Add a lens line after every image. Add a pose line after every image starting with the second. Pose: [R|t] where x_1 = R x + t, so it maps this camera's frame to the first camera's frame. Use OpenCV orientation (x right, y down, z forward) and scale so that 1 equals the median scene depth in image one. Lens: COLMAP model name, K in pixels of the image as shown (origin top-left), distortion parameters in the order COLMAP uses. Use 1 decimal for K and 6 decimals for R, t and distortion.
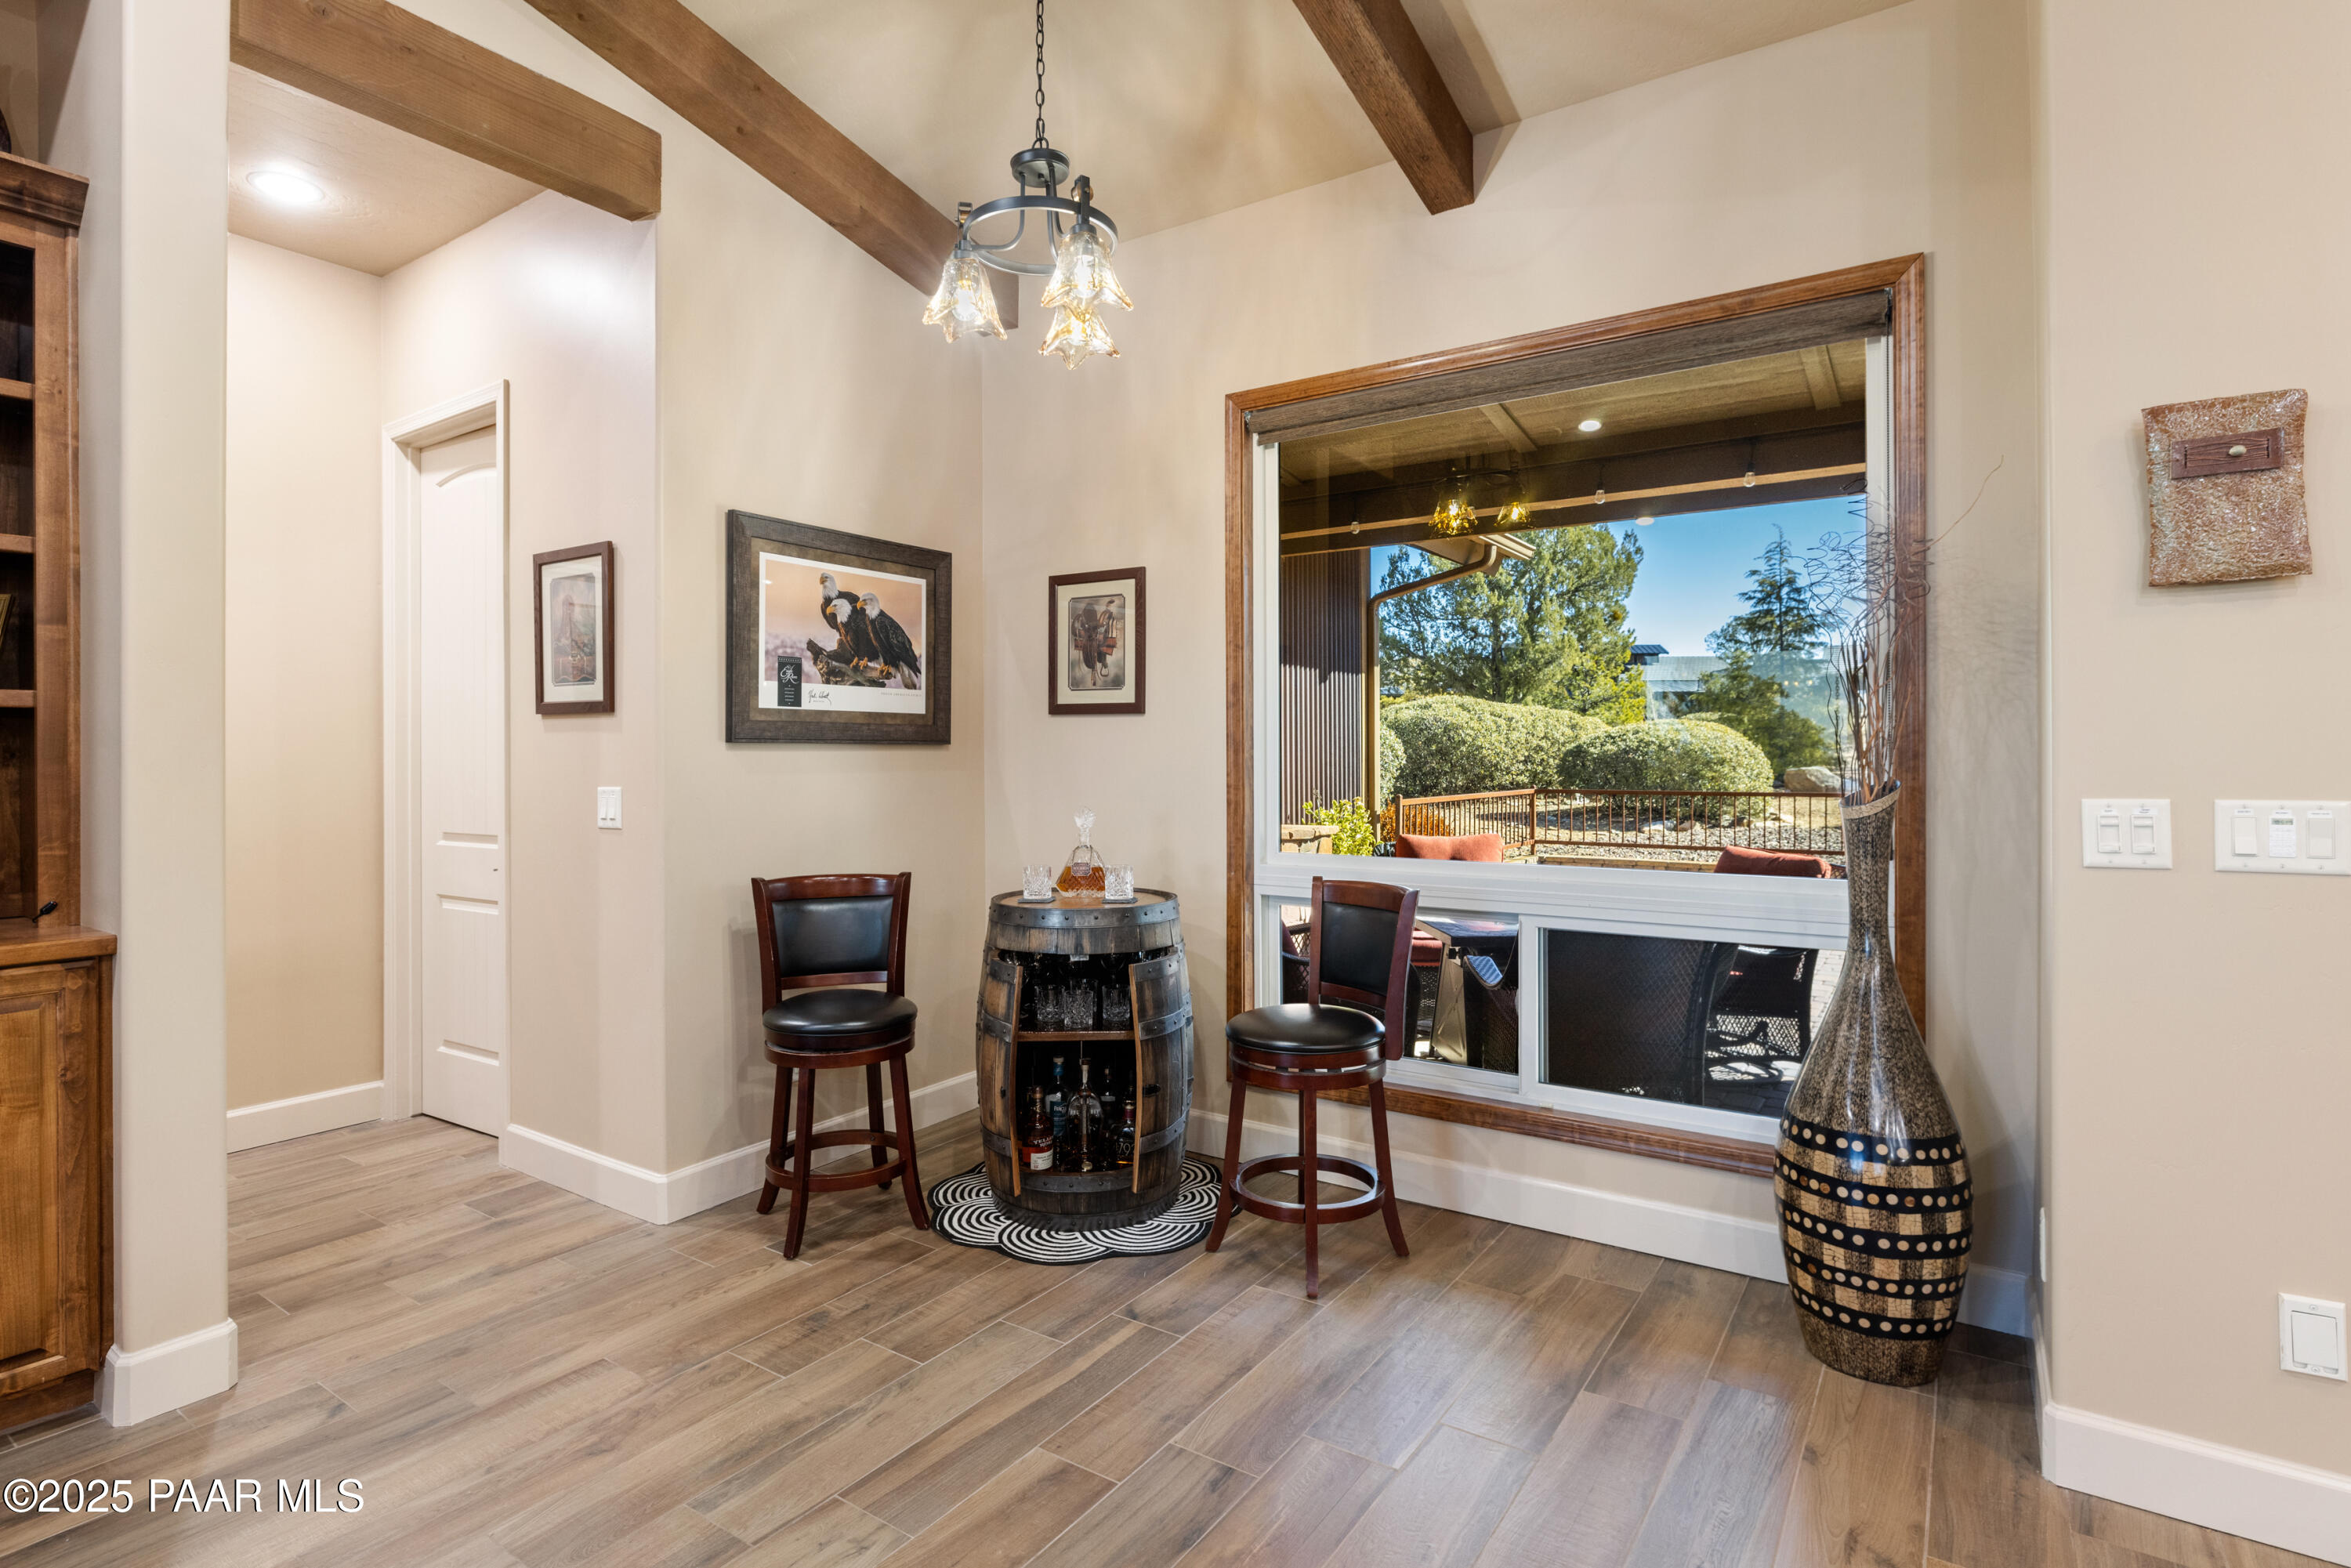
lens RADIAL K [[1156.7, 0, 1176.5], [0, 1156.7, 756.0], [0, 0, 1]] dist [0.000379, 0.002529]
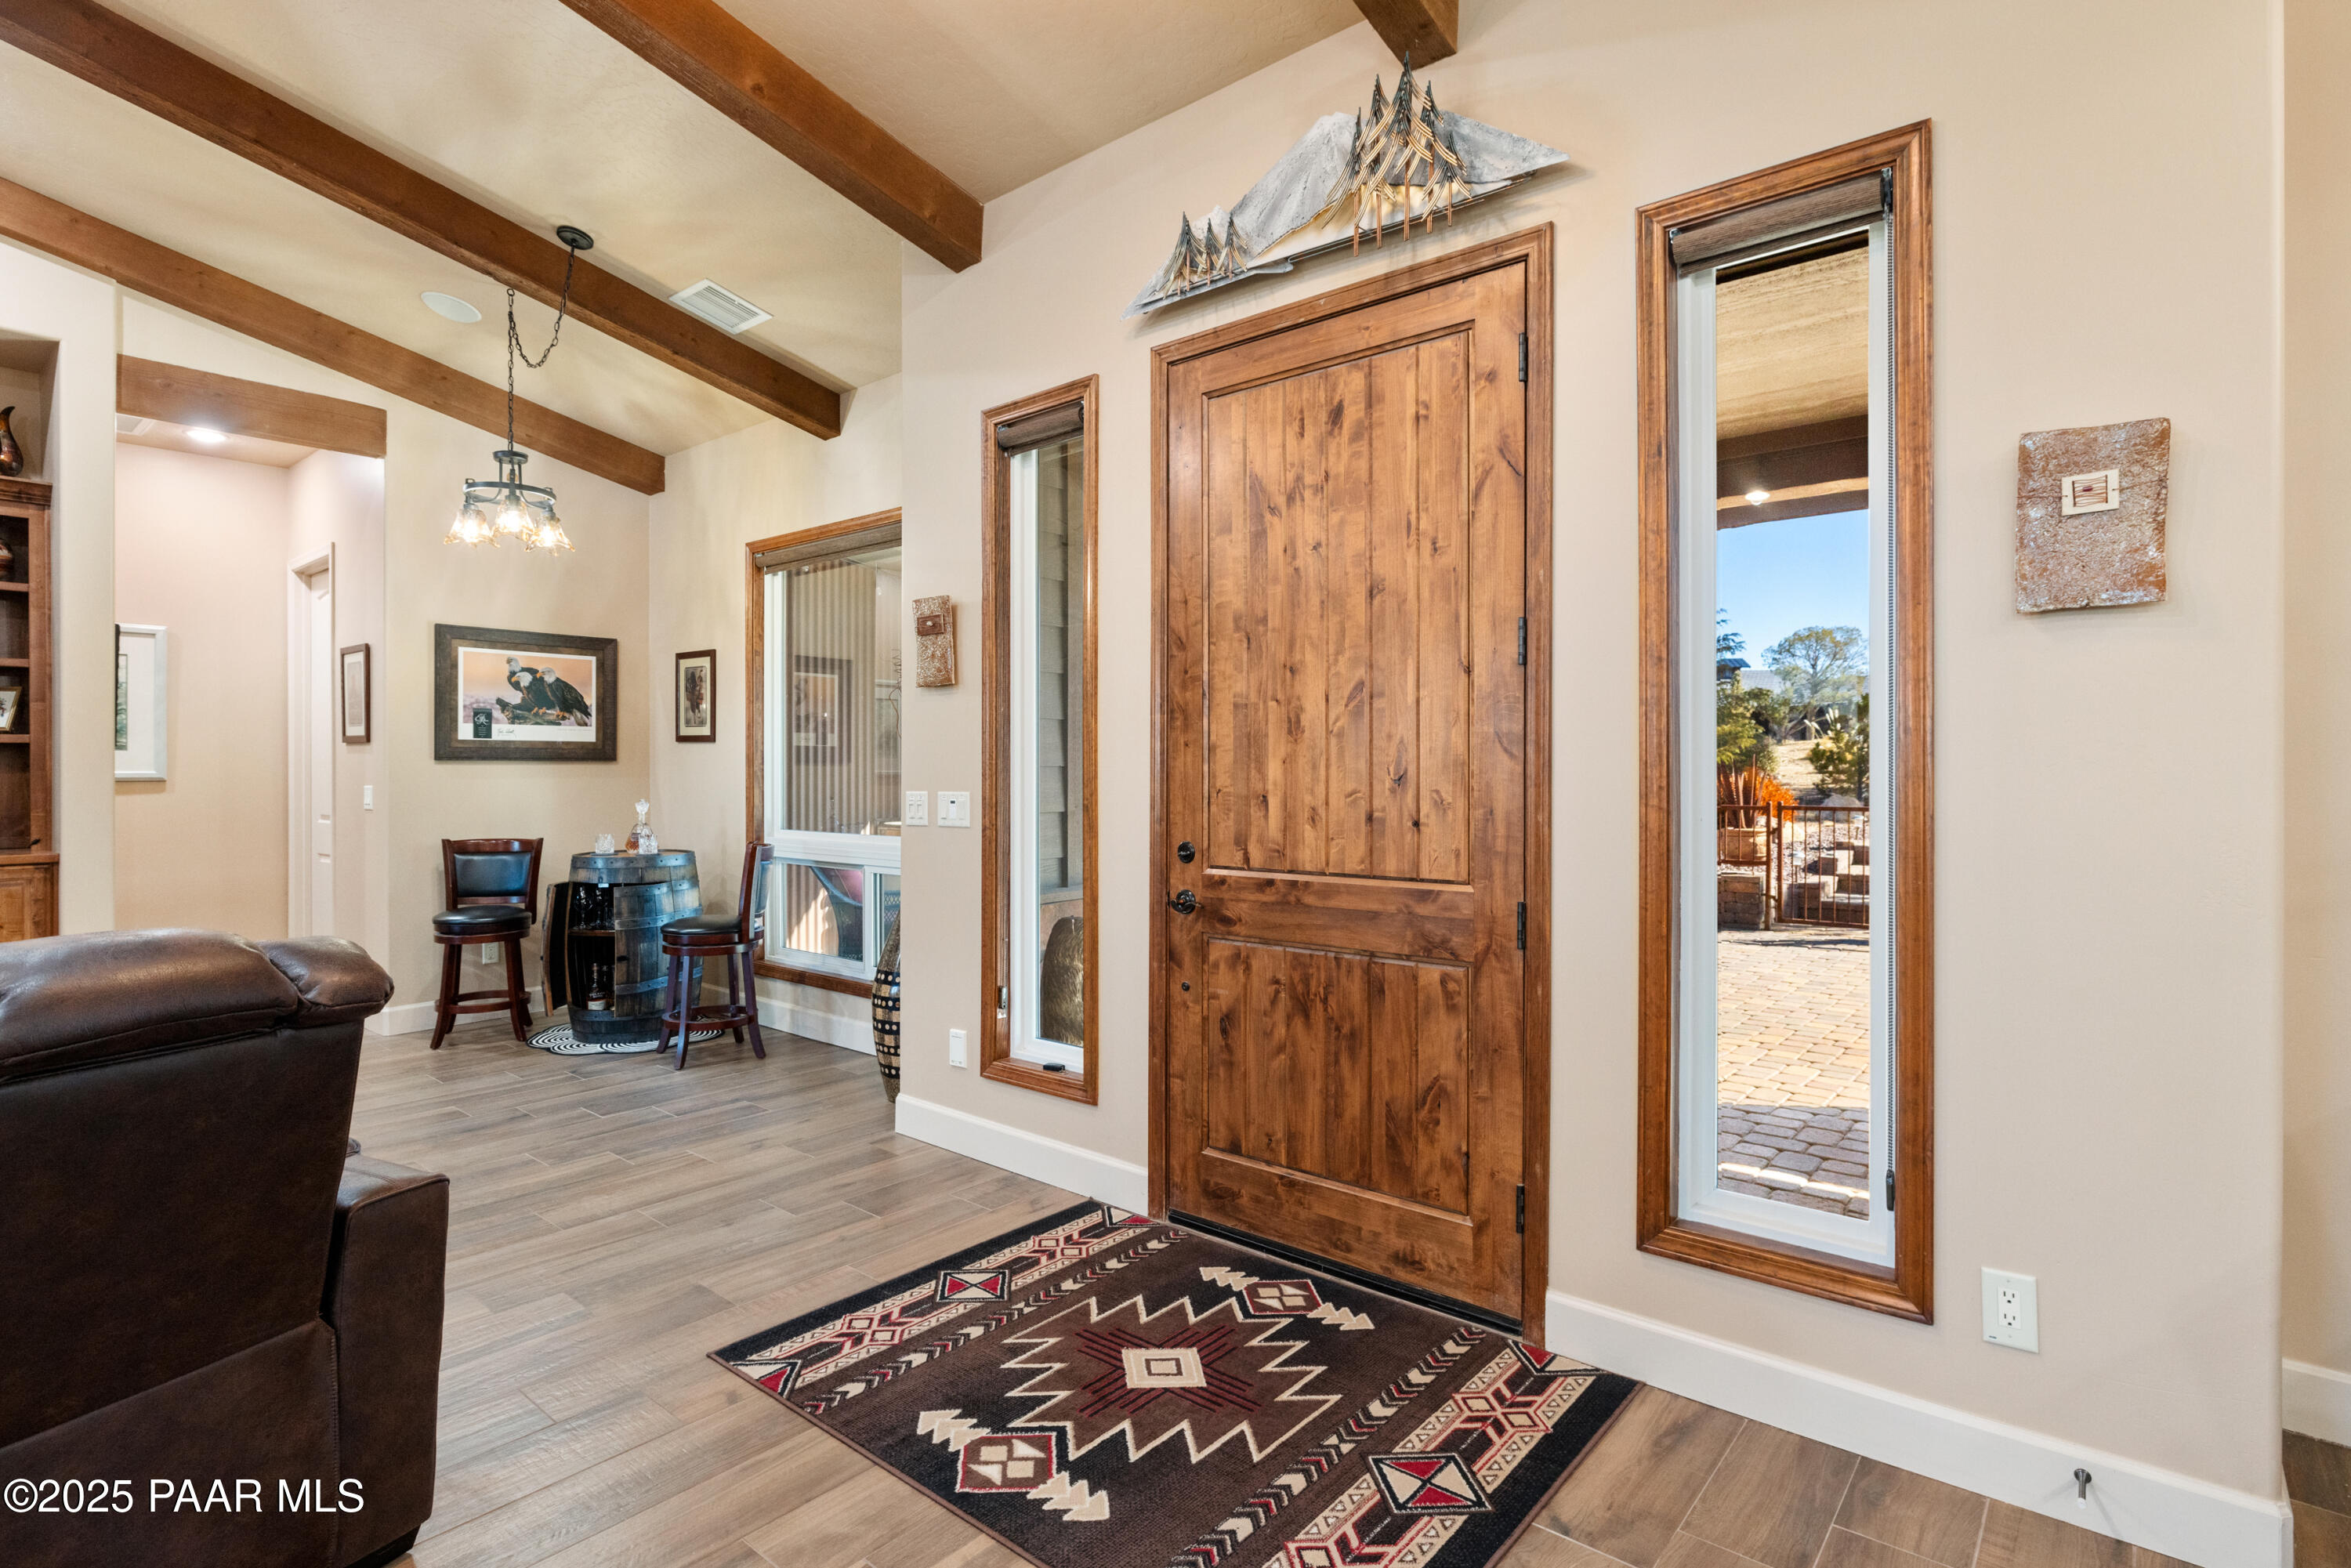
lens RADIAL K [[1156.7, 0, 1183.5], [0, 1156.7, 775.3], [0, 0, 1]] dist [0.000379, 0.002529]
pose [[0.994383, 0.006592, -0.105637, 0.871399], [-0.005690, 0.999945, 0.008839, -0.010248], [0.105689, -0.008188, 0.994366, -0.568602]]
